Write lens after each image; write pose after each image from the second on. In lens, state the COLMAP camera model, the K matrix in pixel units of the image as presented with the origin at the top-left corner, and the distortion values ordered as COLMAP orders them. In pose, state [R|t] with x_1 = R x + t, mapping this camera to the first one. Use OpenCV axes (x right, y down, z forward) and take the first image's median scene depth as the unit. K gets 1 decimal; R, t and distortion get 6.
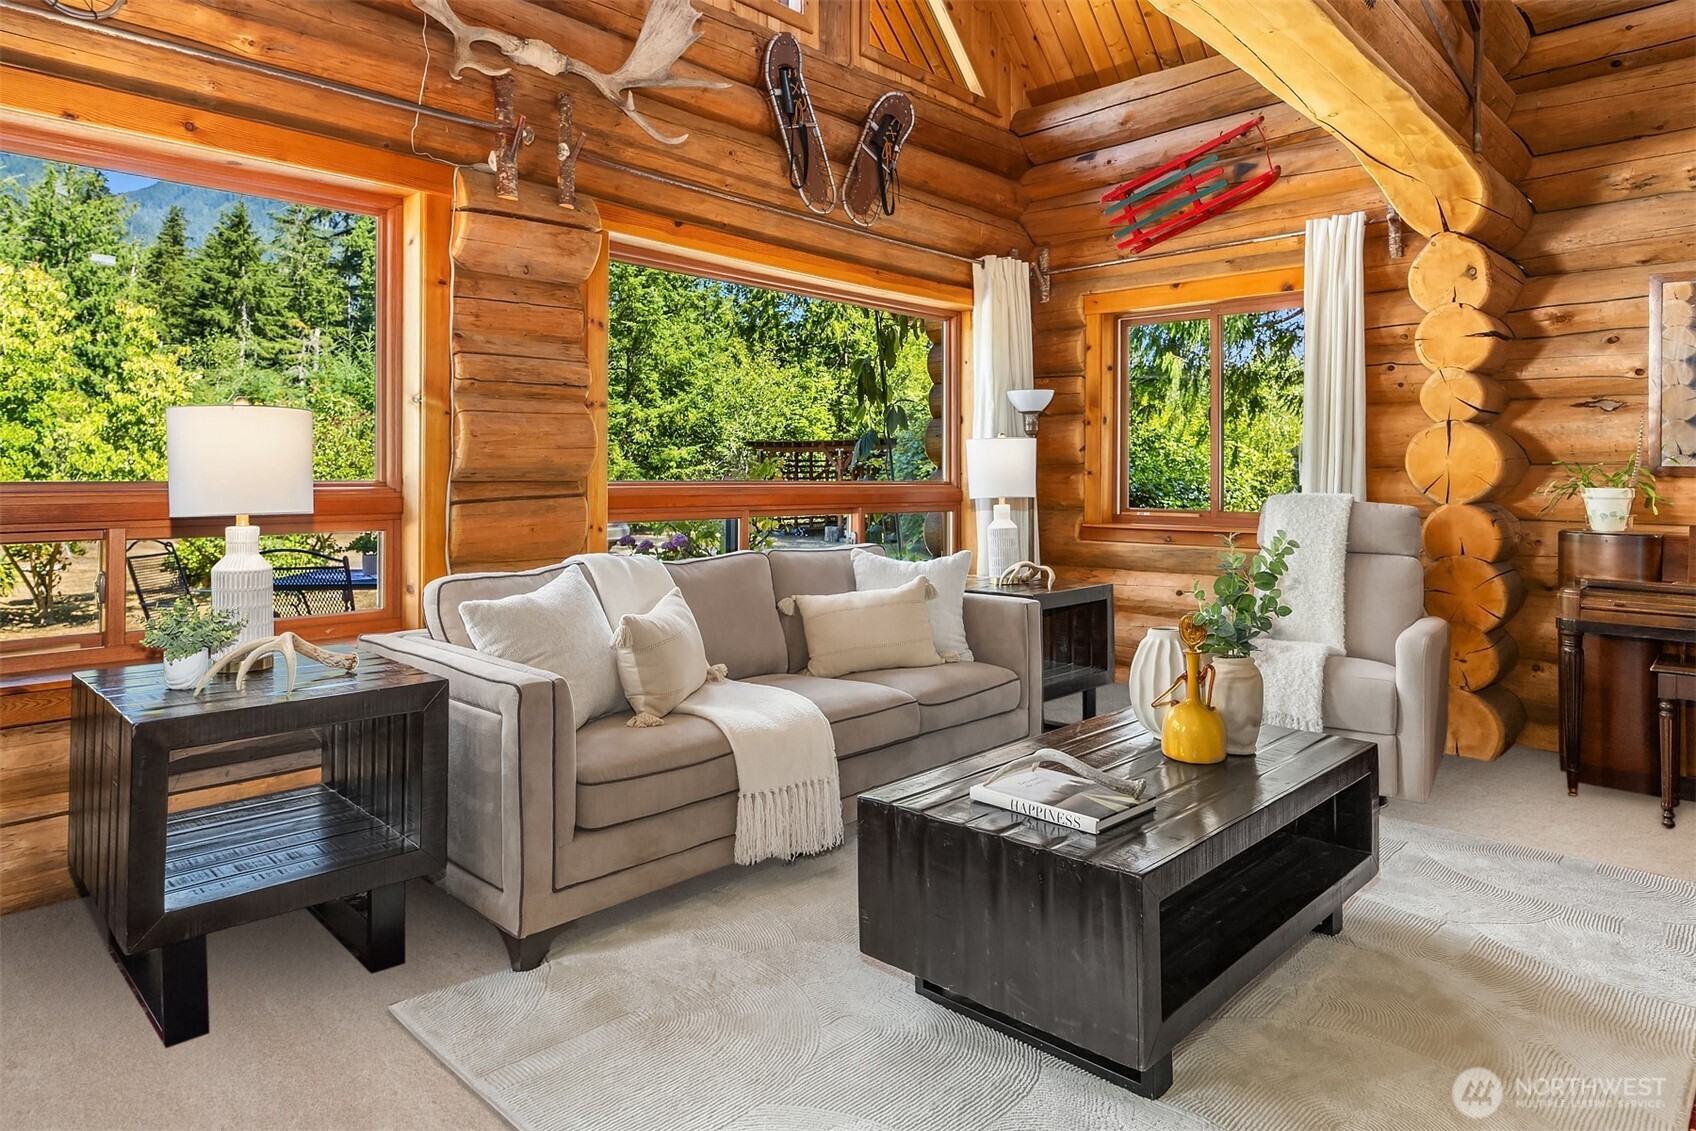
lens RADIAL K [[1035.9, 0, 866.1], [0, 1035.9, 466.1], [0, 0, 1]] dist [0.004318, 0.002757]
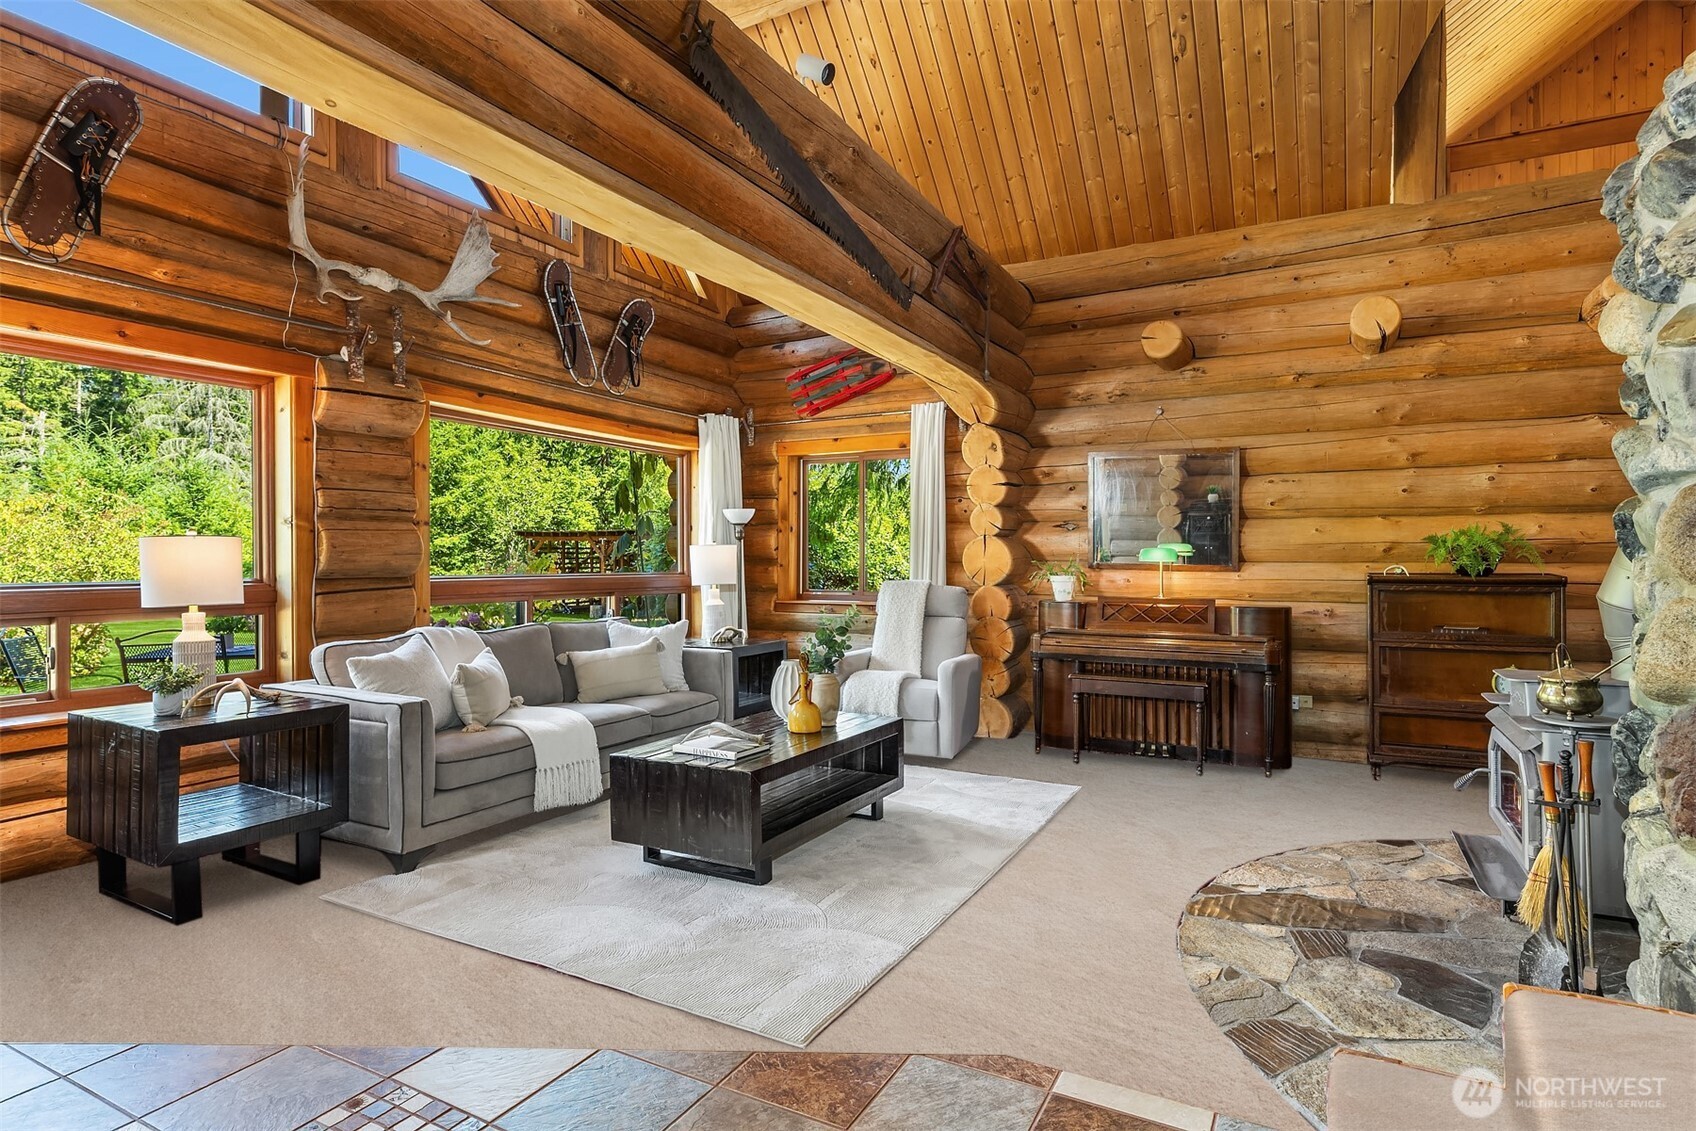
lens RADIAL K [[893.2, 0, 867.3], [0, 893.2, 559.8], [0, 0, 1]] dist [0.004047, 0.001536]
pose [[0.965921, -0.004171, 0.258803, 0.013914], [0.001451, 0.999942, 0.010699, -0.022440], [-0.258832, -0.009959, 0.965871, -0.363963]]
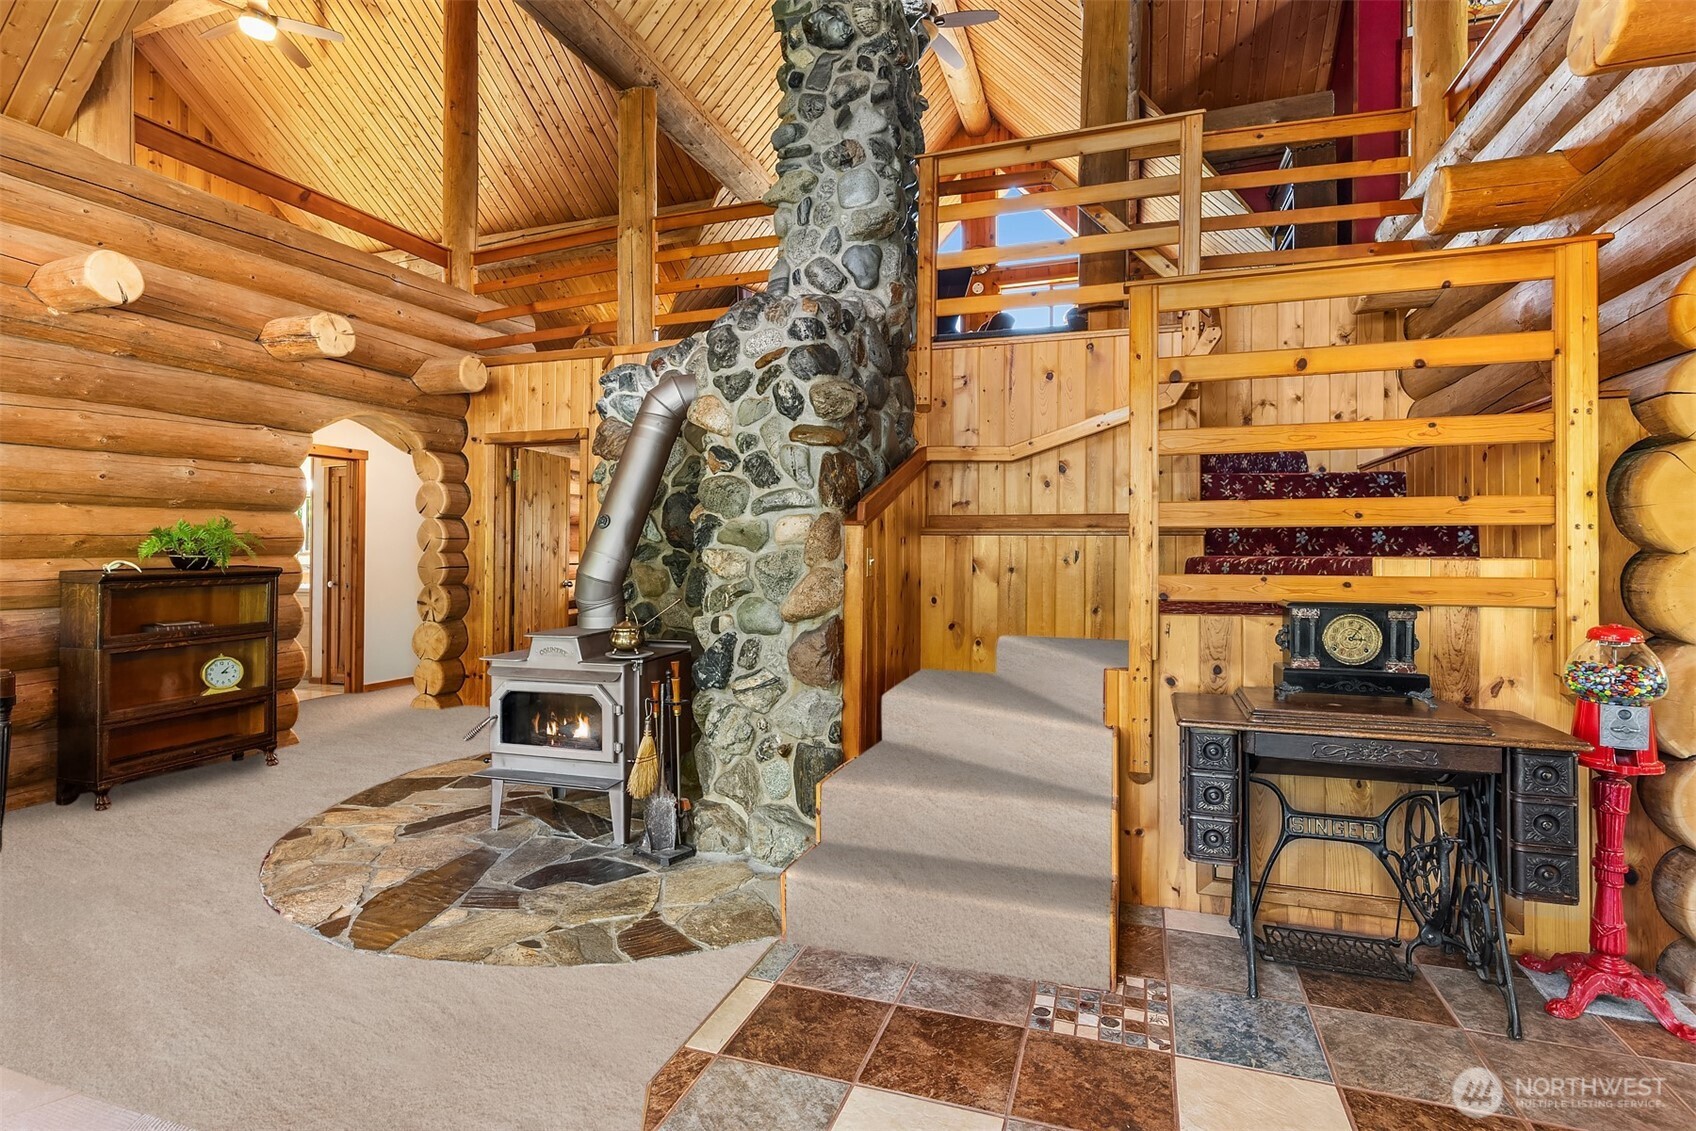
lens RADIAL K [[818.0, 0, 847.5], [0, 818.0, 544.9], [0, 0, 1]] dist [-0.001263, 0.001147]
pose [[-0.399164, -0.000087, 0.916880, -0.251426], [-0.001802, 0.999998, -0.000689, -0.020570], [-0.916878, -0.001927, -0.399163, 0.256855]]
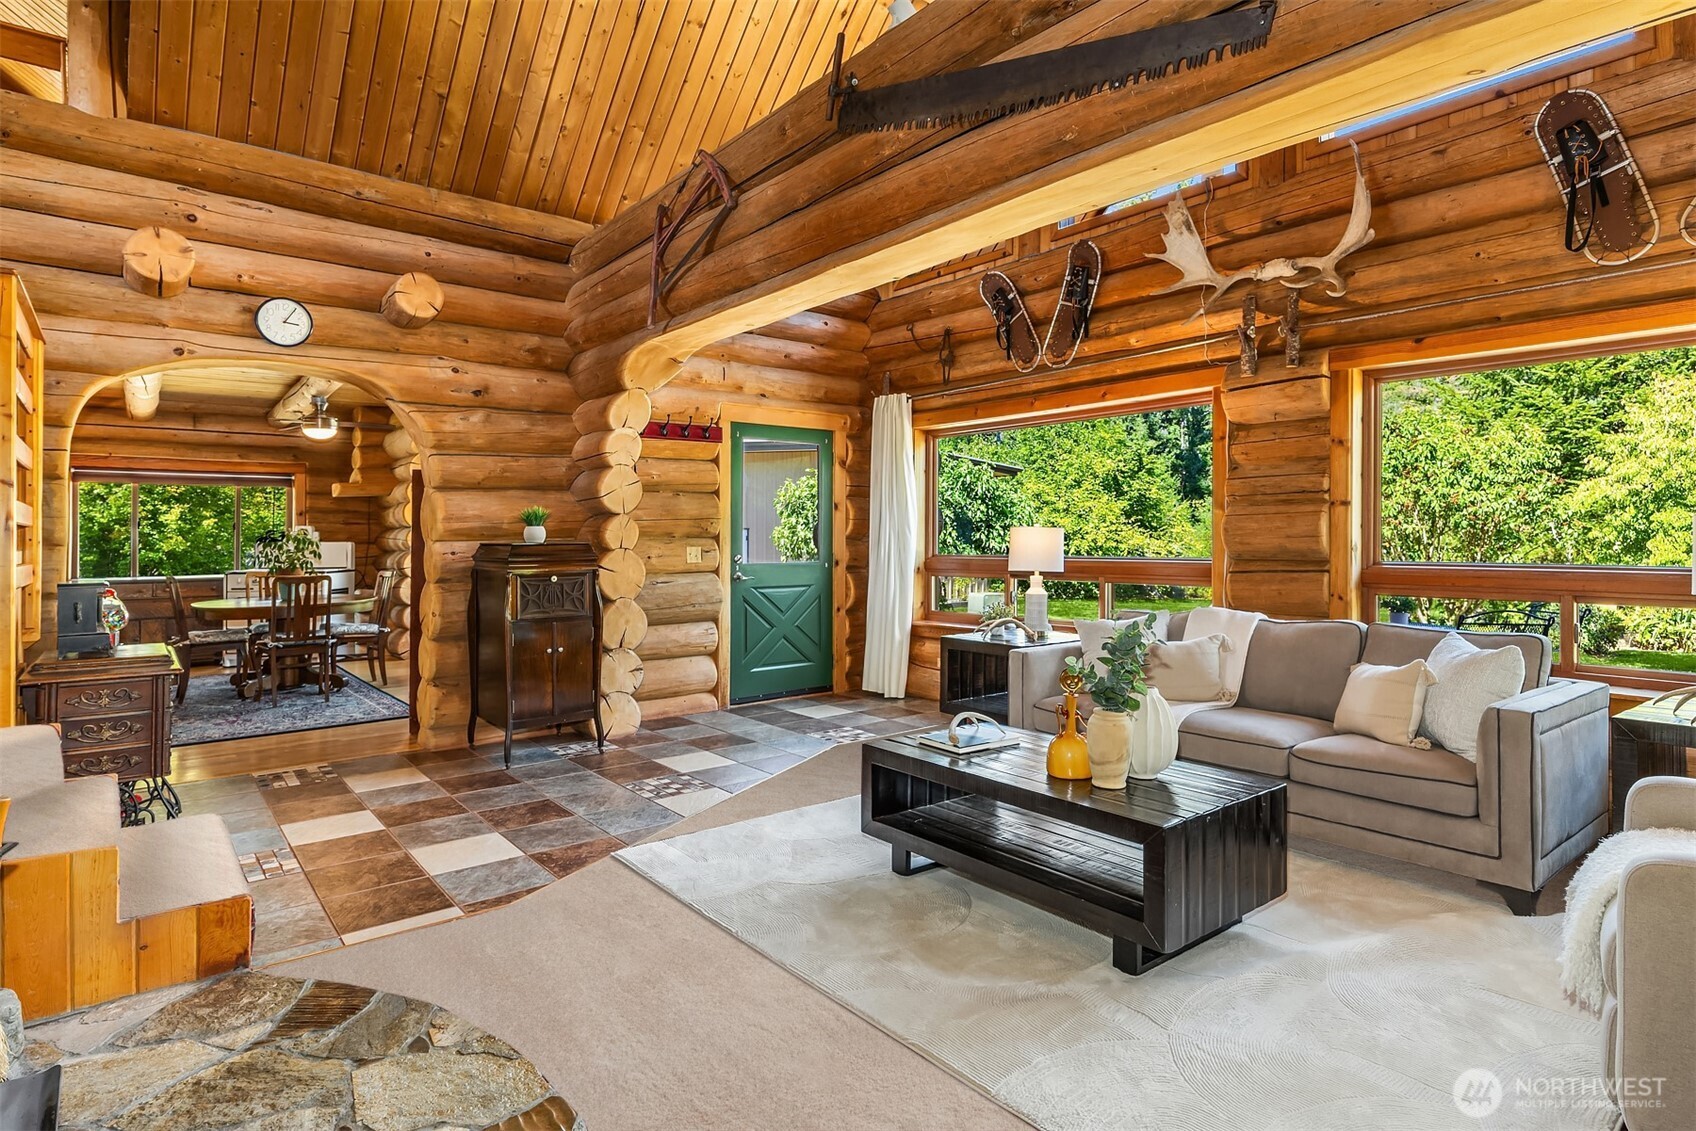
lens RADIAL K [[893.2, 0, 883.0], [0, 893.2, 540.0], [0, 0, 1]] dist [0.004047, 0.001536]
pose [[-0.116690, -0.002507, -0.993165, 0.997479], [0.007105, 0.999969, -0.003359, -0.013771], [0.993143, -0.007448, -0.116669, 0.590614]]
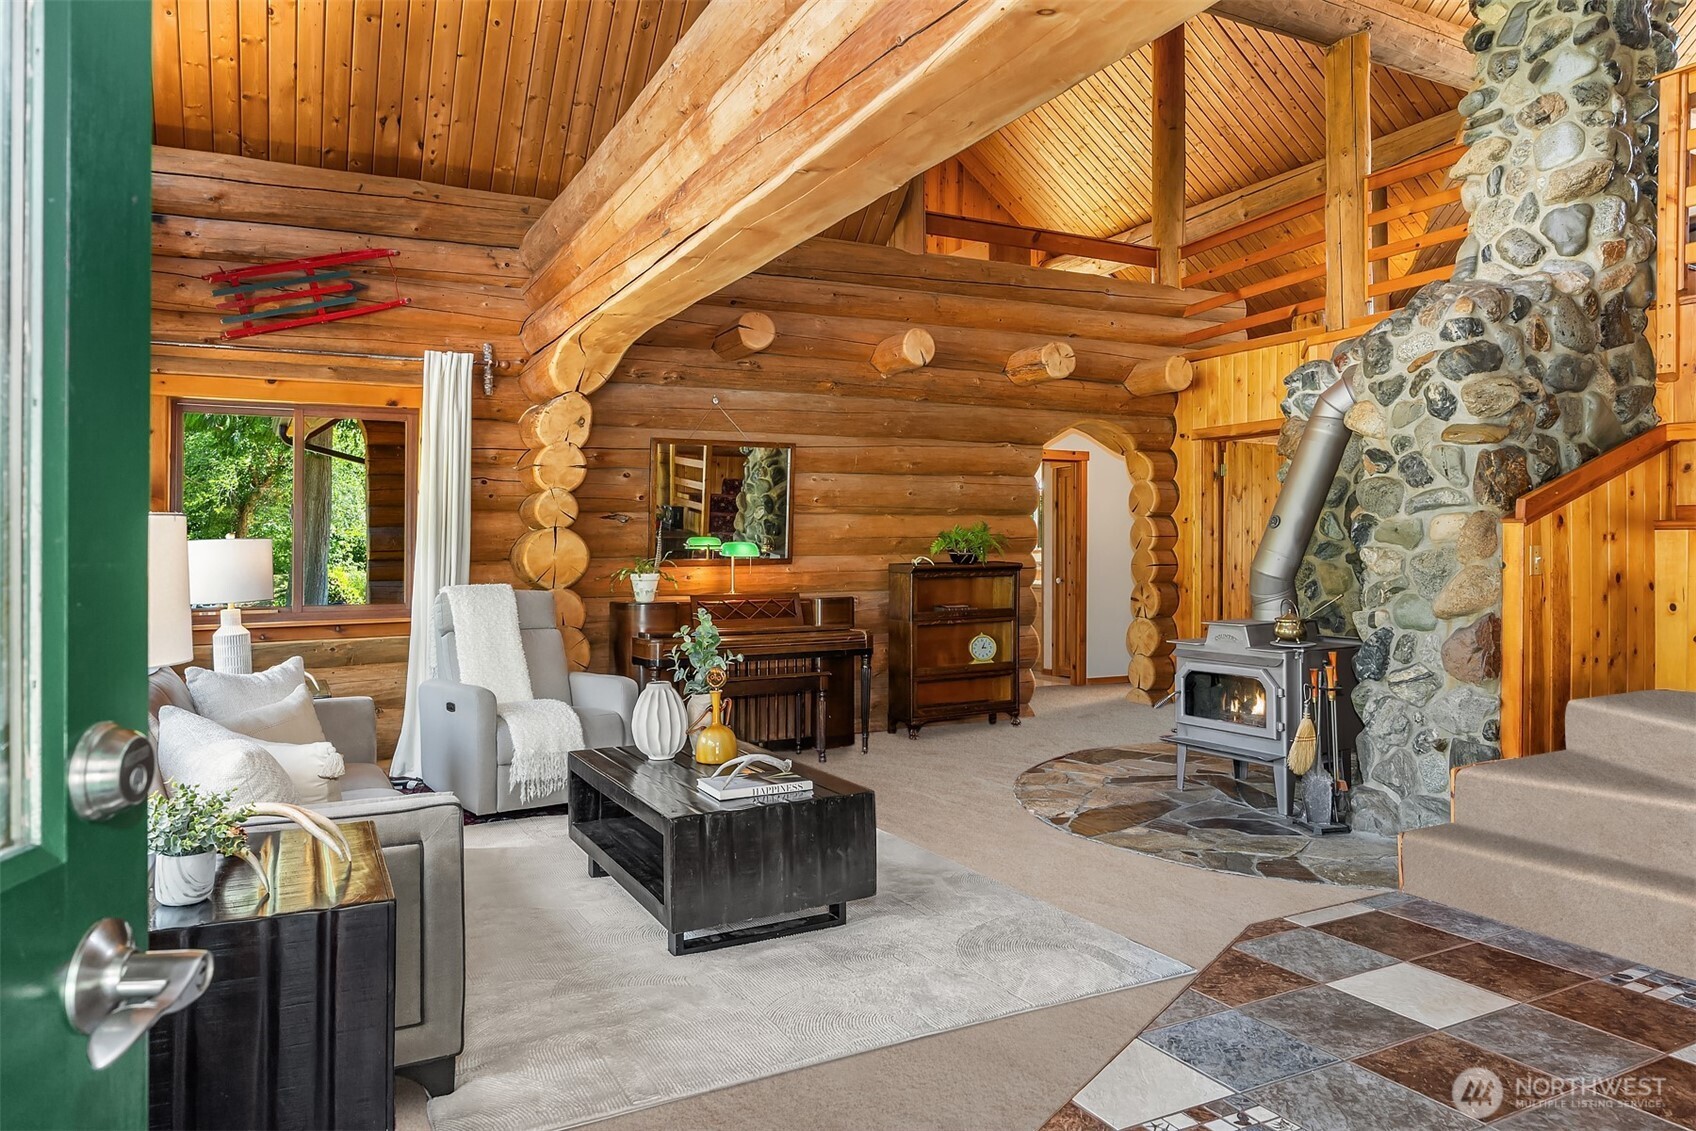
lens RADIAL K [[1108.0, 0, 849.3], [0, 1108.0, 548.3], [0, 0, 1]] dist [0.004630, 0.000011]
pose [[0.335090, -0.007287, 0.942158, -0.755764], [0.005018, 0.999970, 0.005950, -0.025379], [-0.942173, 0.002734, 0.335116, 0.173120]]
